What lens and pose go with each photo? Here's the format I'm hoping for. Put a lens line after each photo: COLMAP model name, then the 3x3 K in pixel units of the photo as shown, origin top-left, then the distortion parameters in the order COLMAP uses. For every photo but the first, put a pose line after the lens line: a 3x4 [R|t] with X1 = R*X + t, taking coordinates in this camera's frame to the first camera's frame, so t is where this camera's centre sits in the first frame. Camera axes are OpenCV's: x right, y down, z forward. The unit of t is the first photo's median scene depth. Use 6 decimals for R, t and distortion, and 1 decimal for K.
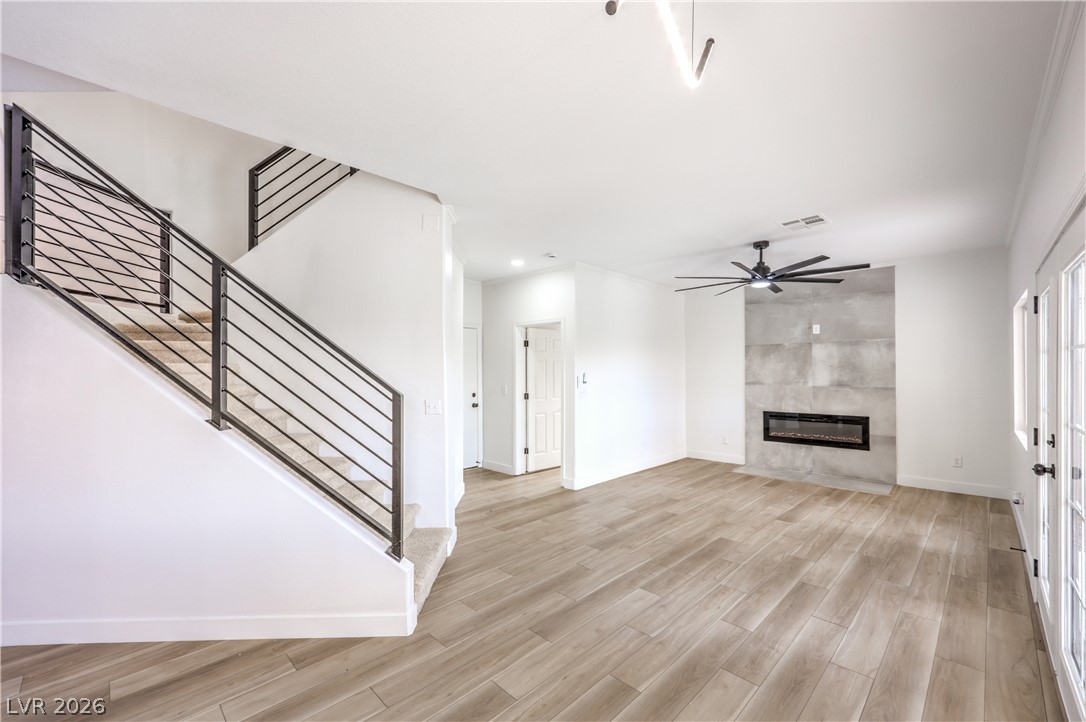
lens RADIAL K [[444.4, 0, 548.5], [0, 444.4, 368.6], [0, 0, 1]] dist [0.000319, 0.000049]
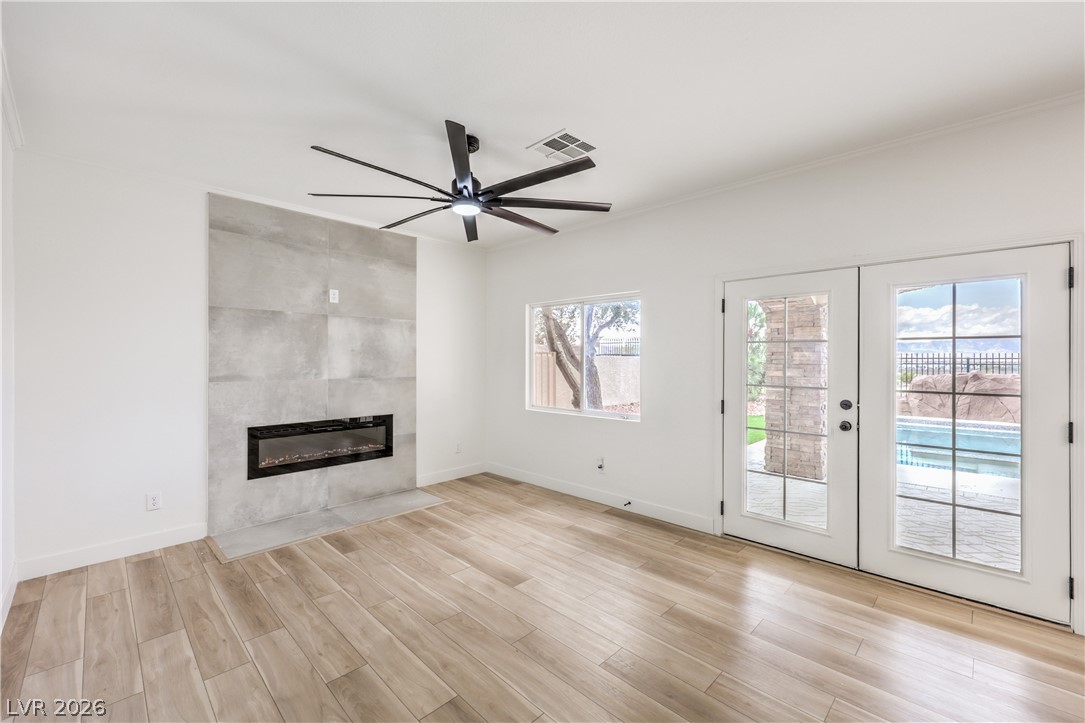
lens RADIAL K [[447.6, 0, 552.8], [0, 447.6, 359.0], [0, 0, 1]] dist [-0.000126, 0.000448]
pose [[-0.009261, 0.011386, 0.999892, -0.114483], [-0.006552, 0.999913, -0.011447, 0.017502], [-0.999936, -0.006657, -0.009186, 0.824700]]
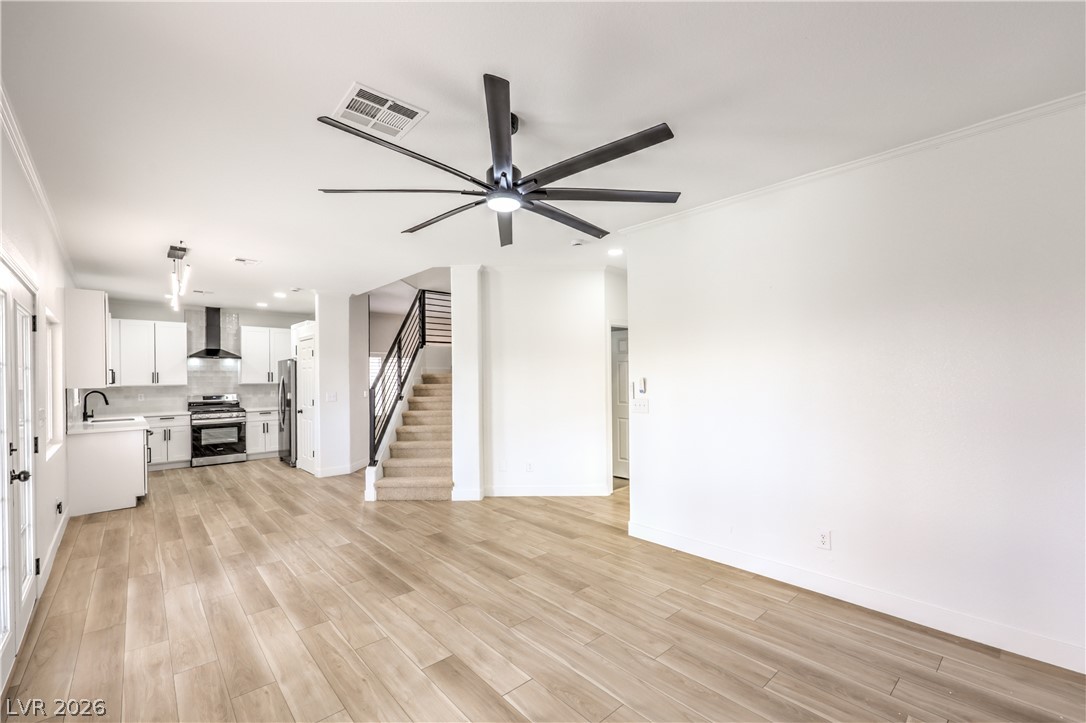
lens RADIAL K [[459.9, 0, 545.4], [0, 459.9, 375.4], [0, 0, 1]] dist [-0.001555, -0.000258]
pose [[-0.059648, 0.002689, -0.998216, 0.915233], [0.017136, 0.999852, 0.001669, 0.003470], [0.998072, -0.017006, -0.059685, 0.996745]]
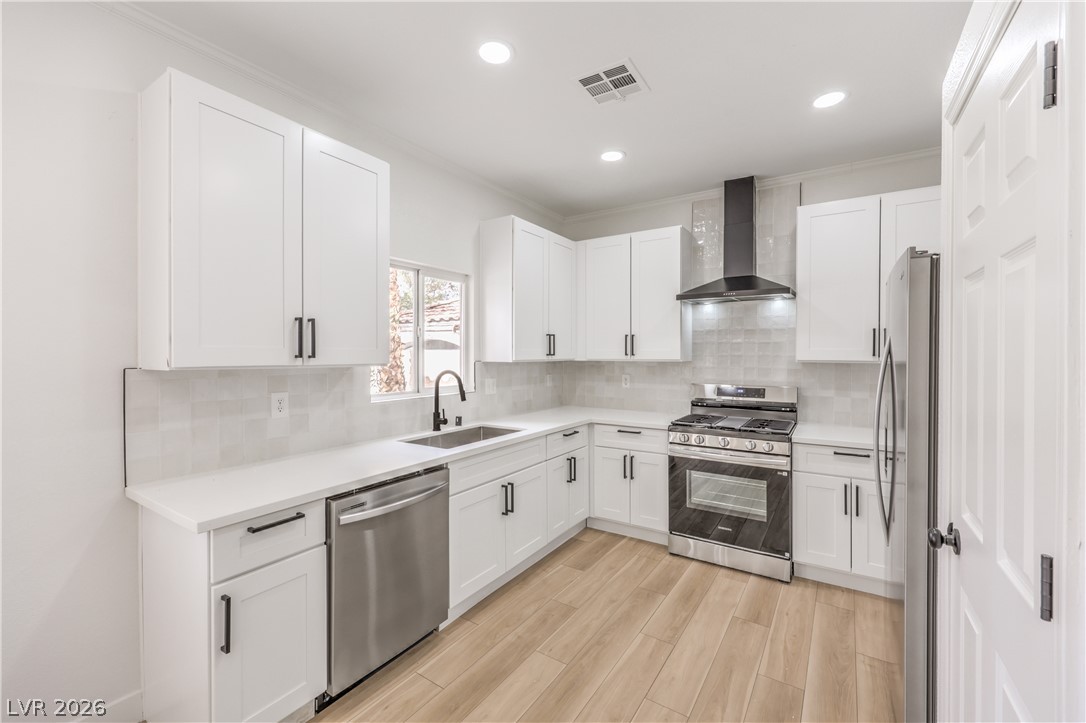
lens RADIAL K [[447.2, 0, 546.2], [0, 447.2, 356.1], [0, 0, 1]] dist [0.001564, 0.000156]
pose [[-0.981689, 0.007144, -0.190356, -0.260026], [0.006696, 0.999973, 0.003000, 0.006680], [0.190373, 0.001671, -0.981710, 0.314399]]
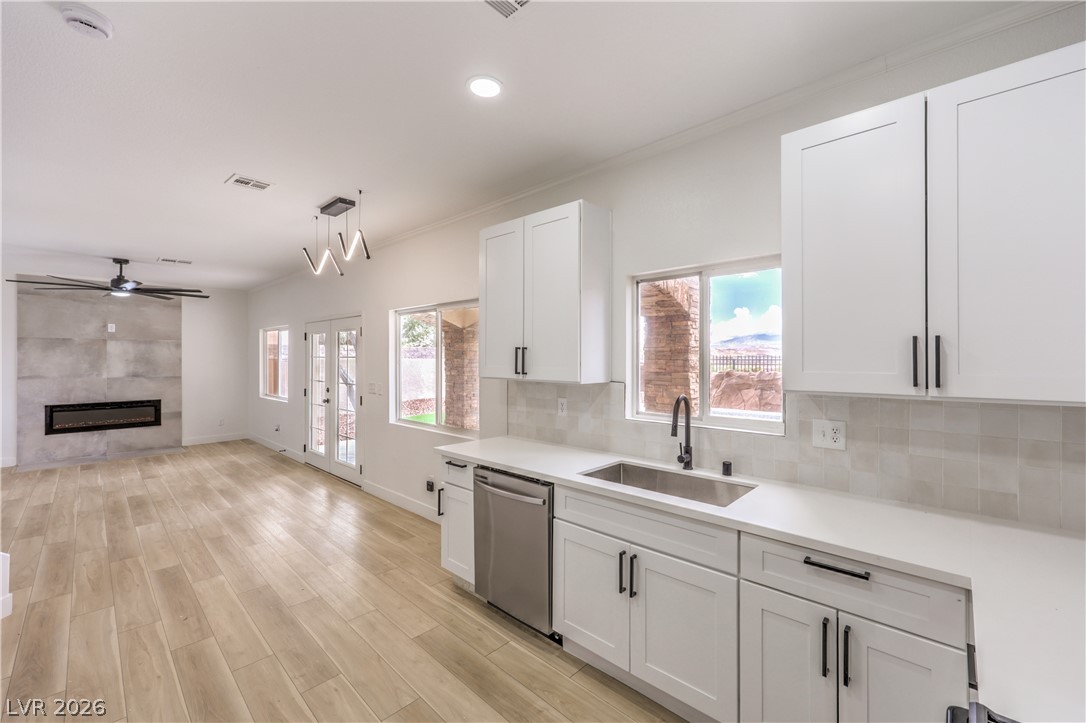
lens RADIAL K [[448.1, 0, 553.3], [0, 448.1, 359.0], [0, 0, 1]] dist [-0.000126, 0.000448]
pose [[-0.019187, 0.005938, 0.999798, -0.709798], [-0.004235, 0.999973, -0.006020, -0.008138], [-0.999807, -0.004350, -0.019162, -0.144641]]
